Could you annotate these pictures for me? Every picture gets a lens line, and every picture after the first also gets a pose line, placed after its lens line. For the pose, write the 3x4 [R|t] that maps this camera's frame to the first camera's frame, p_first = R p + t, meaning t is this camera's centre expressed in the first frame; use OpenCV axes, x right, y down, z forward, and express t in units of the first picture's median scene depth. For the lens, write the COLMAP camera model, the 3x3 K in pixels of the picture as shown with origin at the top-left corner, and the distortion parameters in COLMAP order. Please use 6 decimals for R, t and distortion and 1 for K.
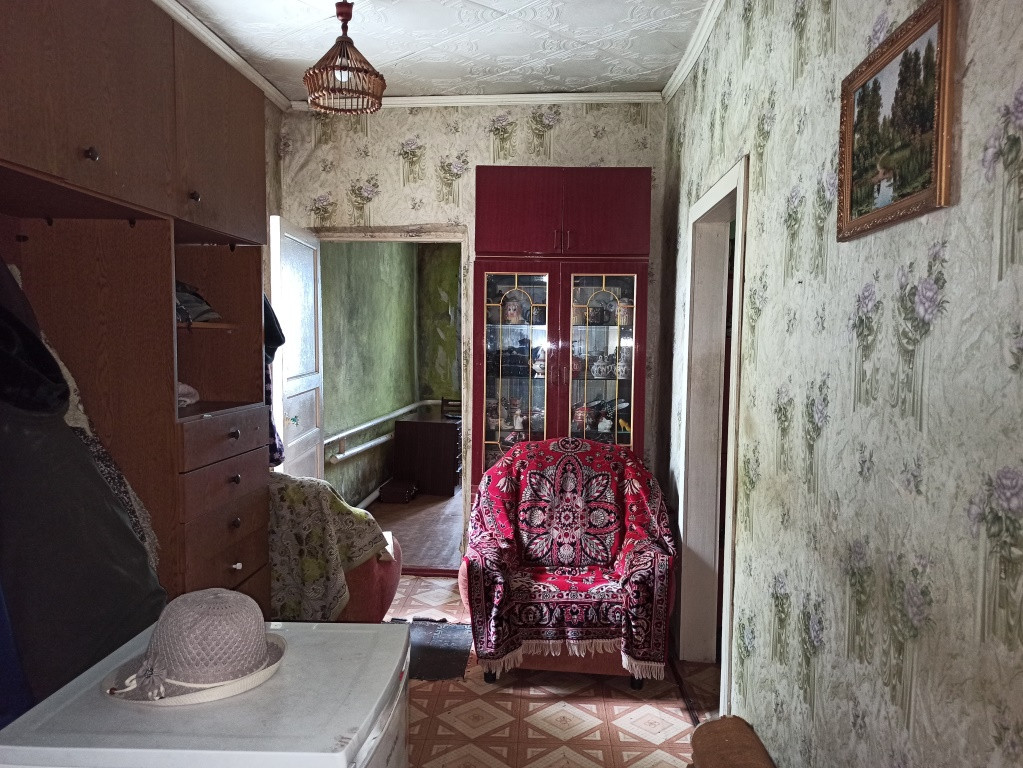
lens RADIAL K [[757.2, 0, 509.8], [0, 757.2, 386.8], [0, 0, 1]] dist [0.011089, -0.005396]
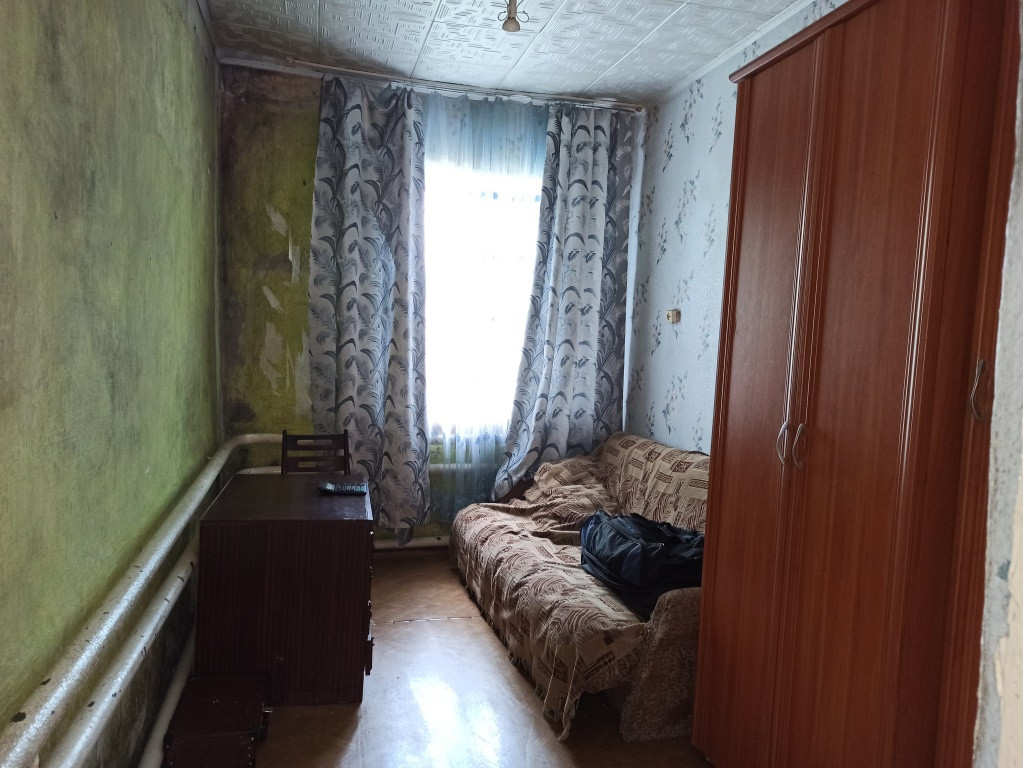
lens RADIAL K [[757.2, 0, 515.4], [0, 757.2, 383.8], [0, 0, 1]] dist [0.011089, -0.005396]
pose [[0.945729, -0.006025, 0.324902, -0.103691], [0.000252, 0.999841, 0.017808, -0.023650], [-0.324958, -0.016760, 0.945580, 0.491302]]
